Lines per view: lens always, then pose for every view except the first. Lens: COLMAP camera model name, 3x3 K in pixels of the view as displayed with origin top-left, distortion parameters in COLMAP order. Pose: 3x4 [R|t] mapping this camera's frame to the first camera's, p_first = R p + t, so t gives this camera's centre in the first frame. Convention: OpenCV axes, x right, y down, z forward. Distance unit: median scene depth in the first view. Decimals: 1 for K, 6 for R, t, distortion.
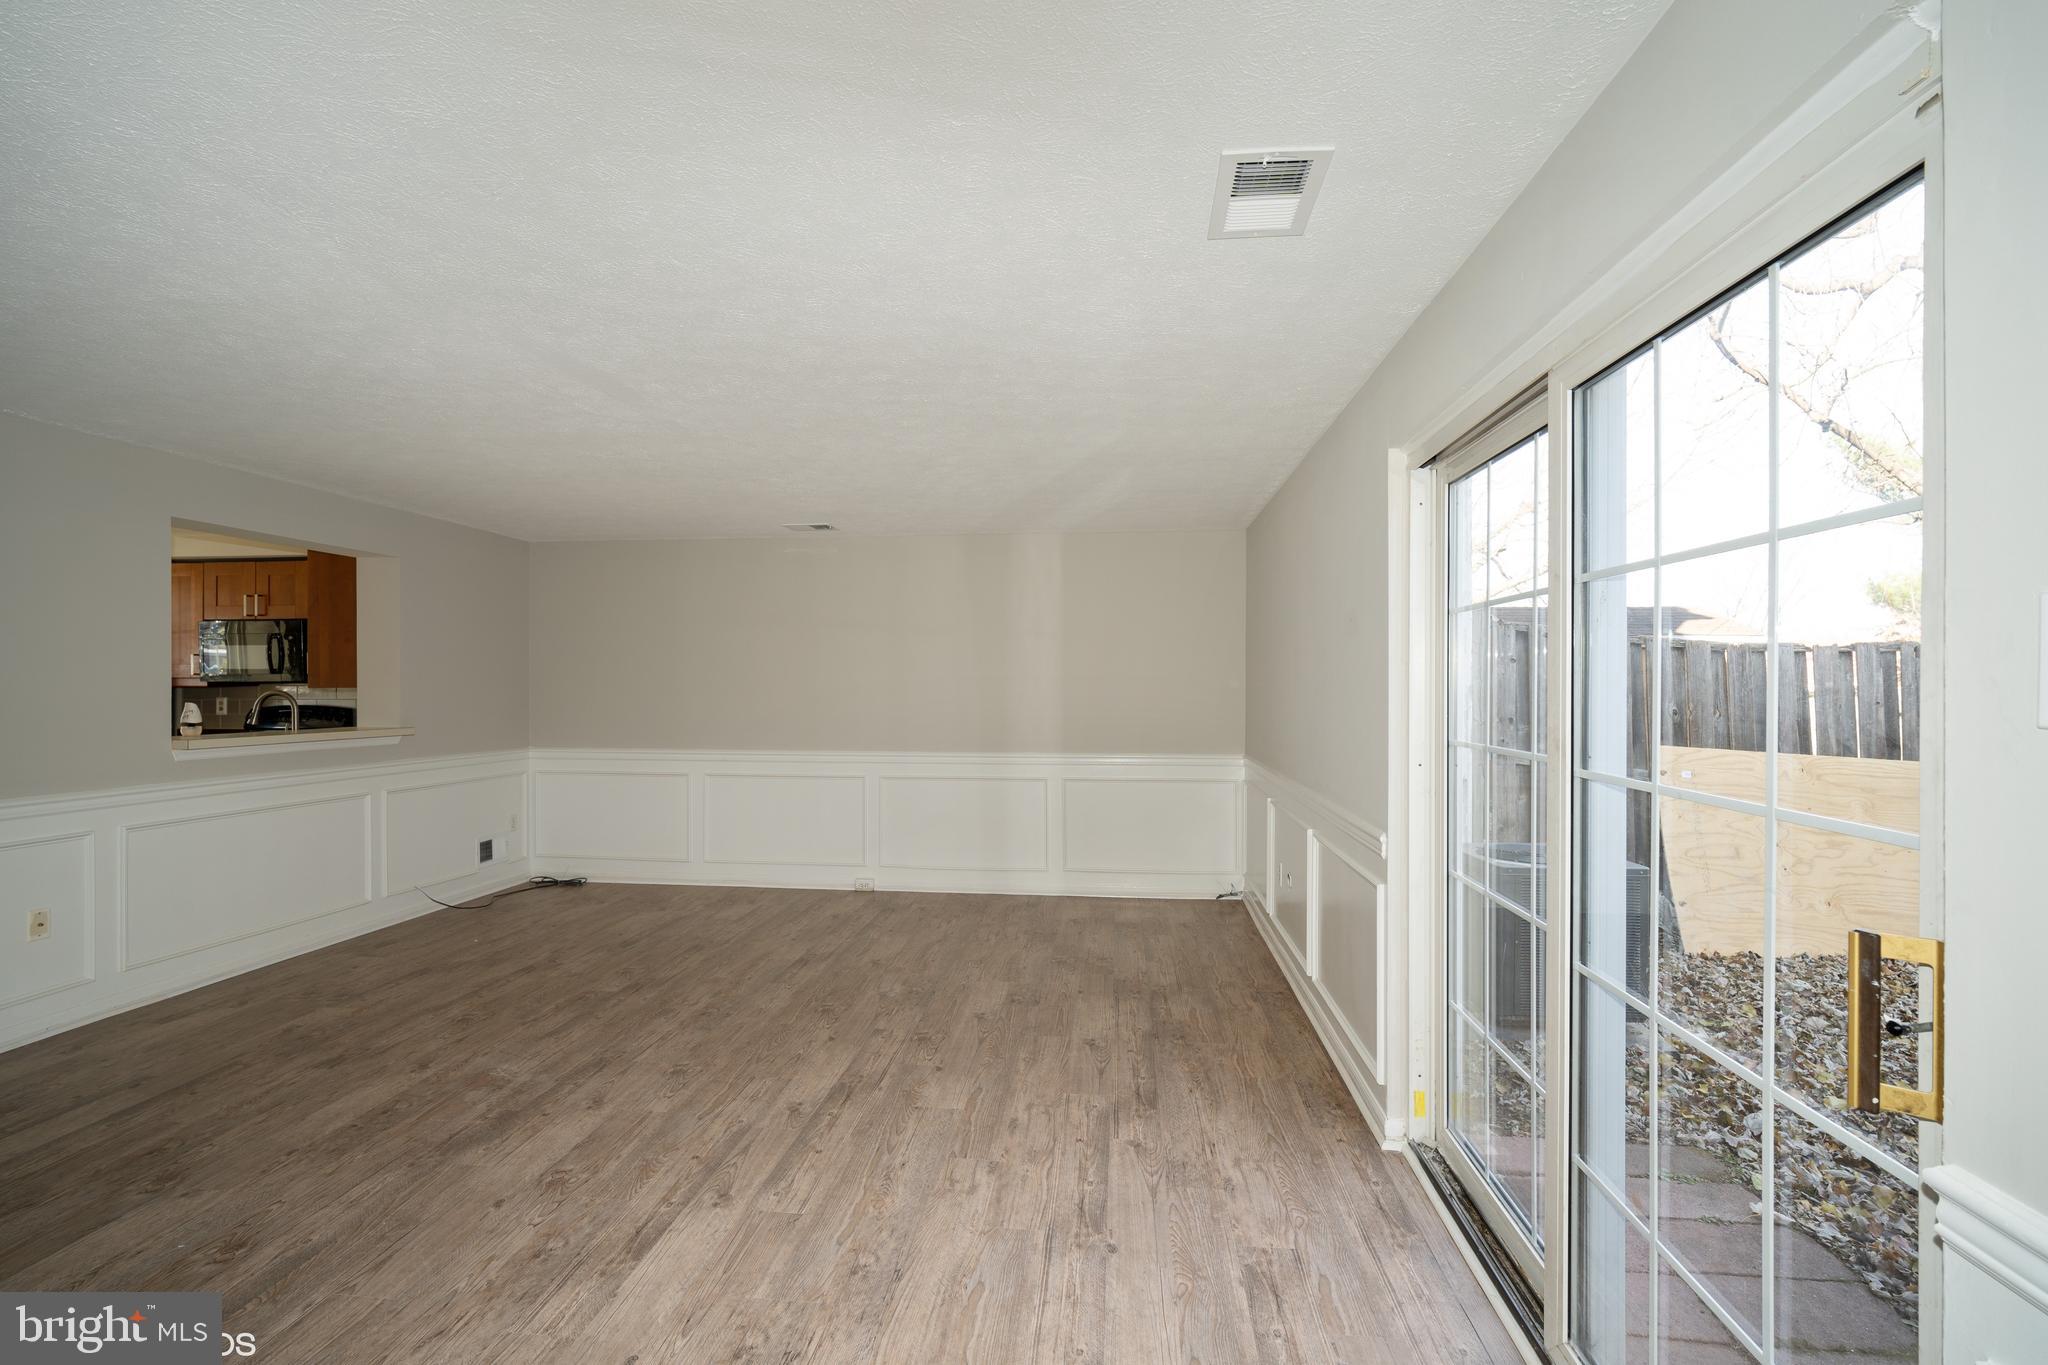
lens RADIAL K [[905.9, 0, 1026.1], [0, 905.9, 661.7], [0, 0, 1]] dist [-0.010194, 0.001234]
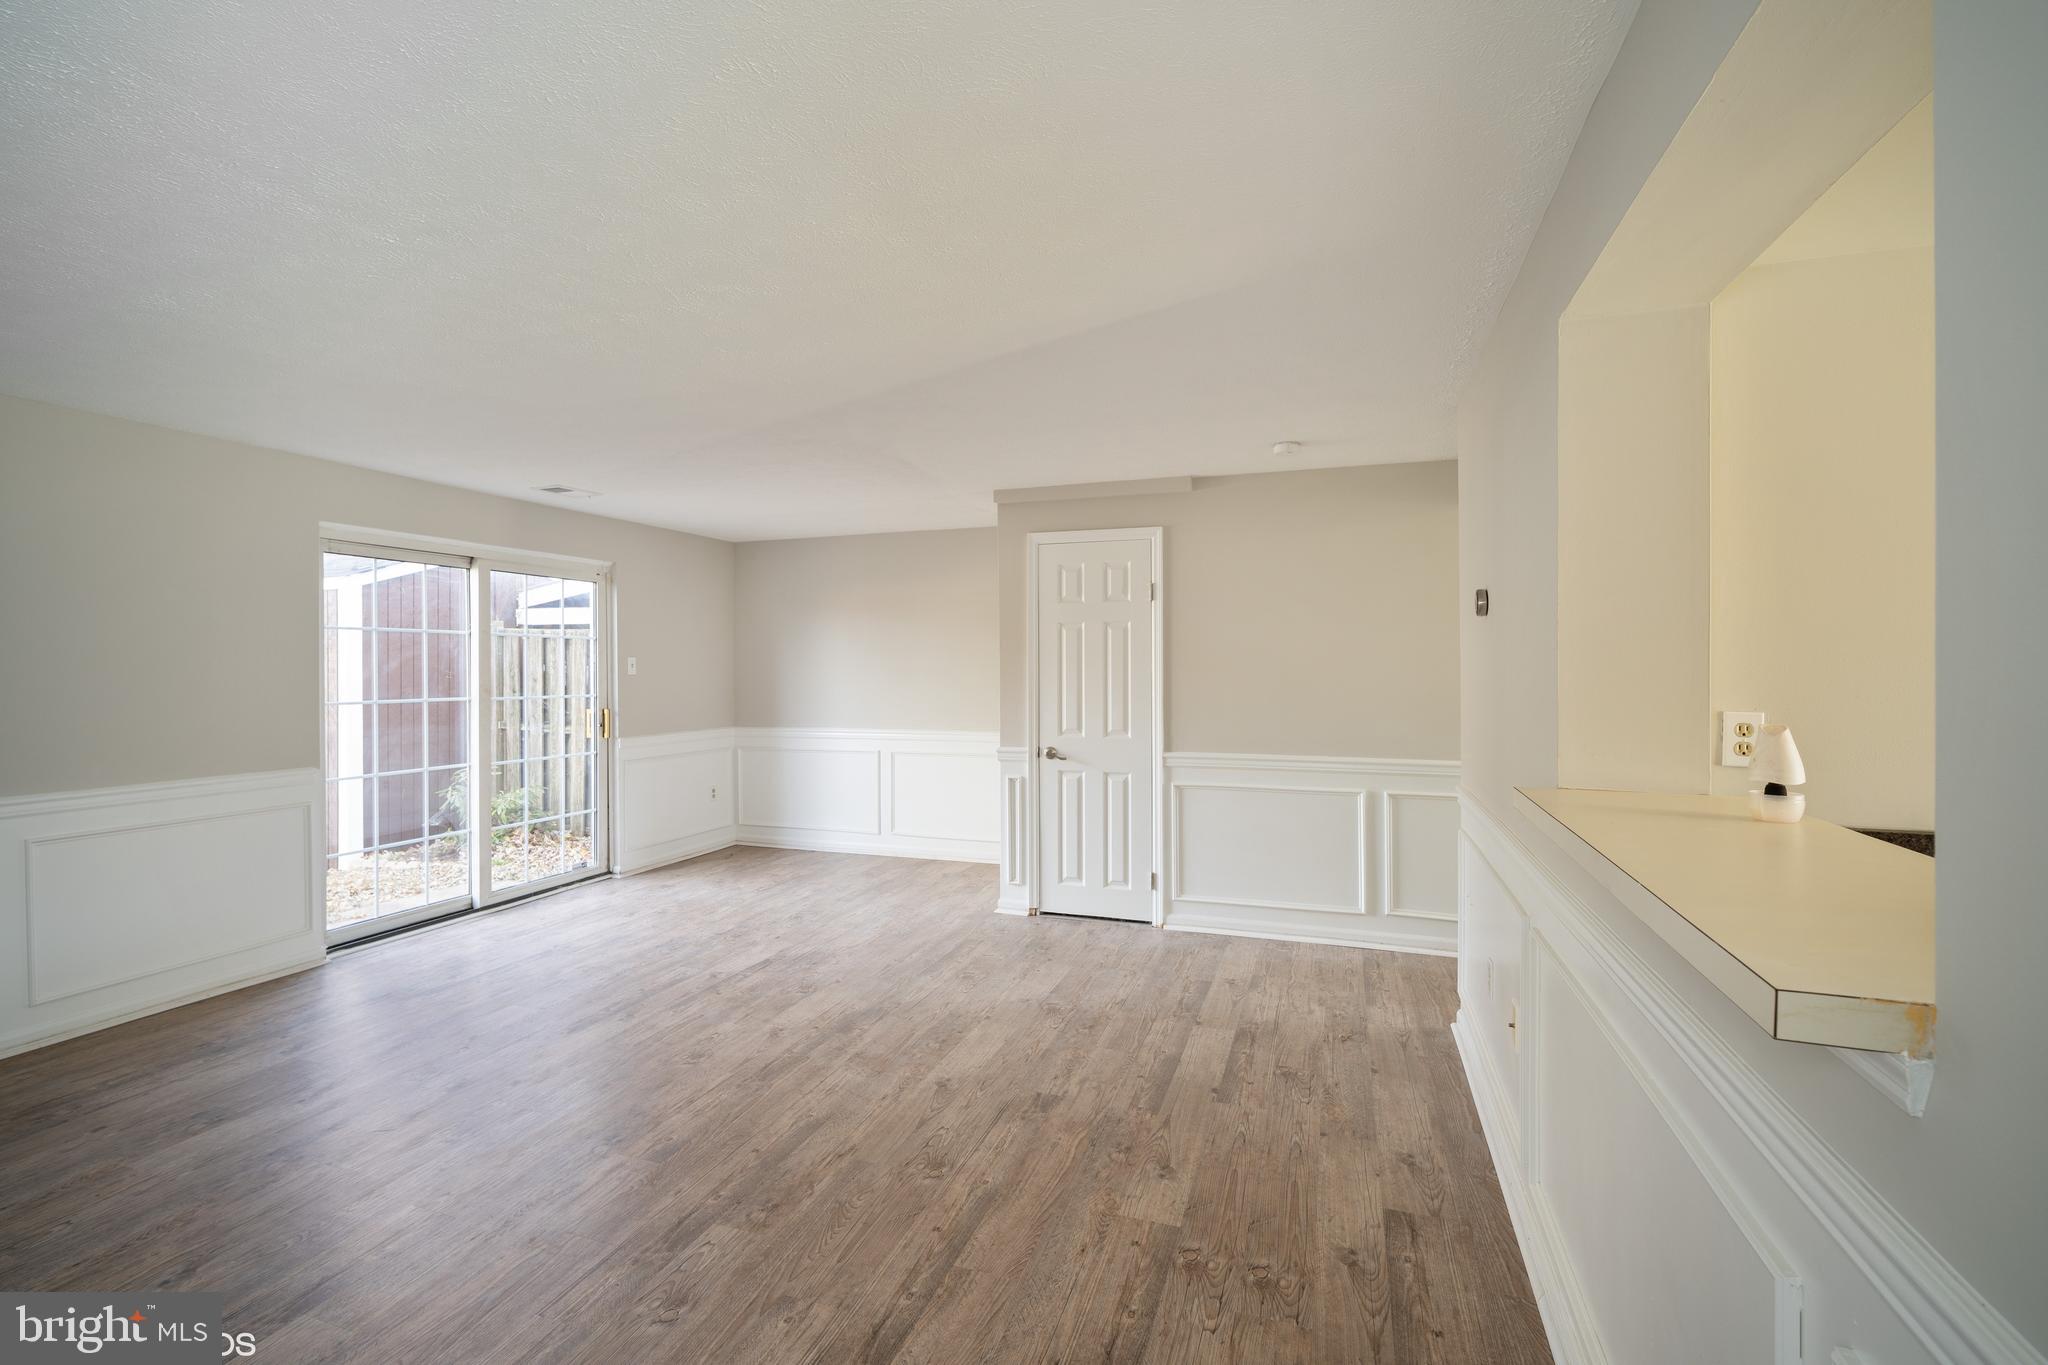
lens RADIAL K [[896.7, 0, 1025.8], [0, 896.7, 677.6], [0, 0, 1]] dist [-0.012152, -0.000277]
pose [[-0.974312, -0.002395, 0.225191, -1.091582], [-0.005151, 0.999919, -0.011652, 0.047436], [-0.225145, -0.012512, -0.974245, 2.139272]]
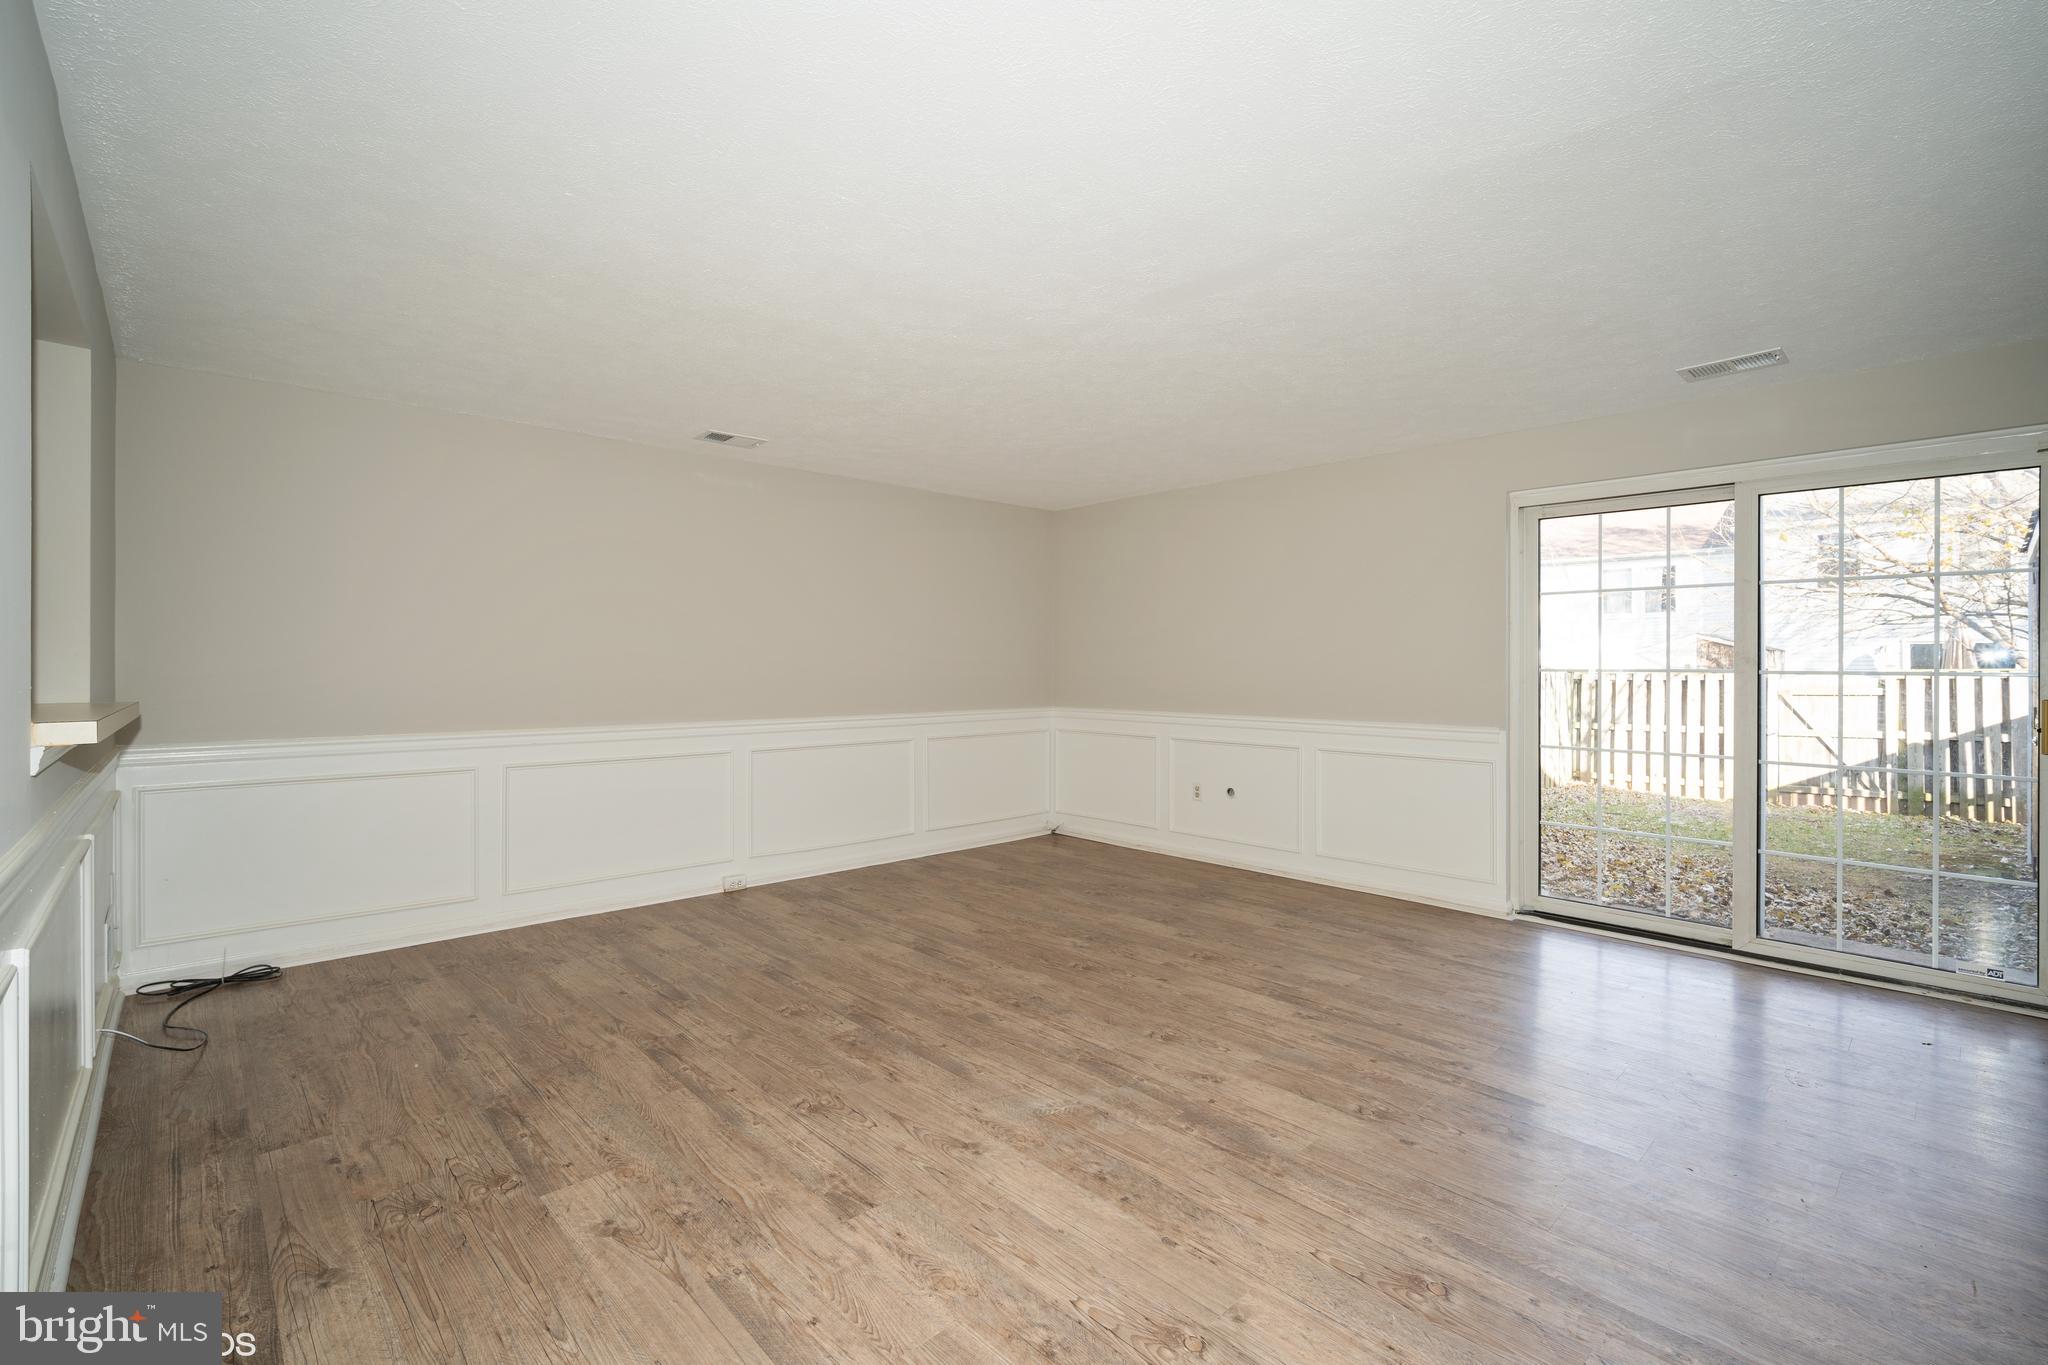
lens RADIAL K [[908.6, 0, 1021.1], [0, 908.6, 660.7], [0, 0, 1]] dist [-0.013751, 0.004493]
pose [[0.655079, 0.002086, 0.755557, -1.348429], [-0.018615, 0.999737, 0.013380, 0.062079], [-0.755331, -0.022829, 0.654946, 0.576894]]
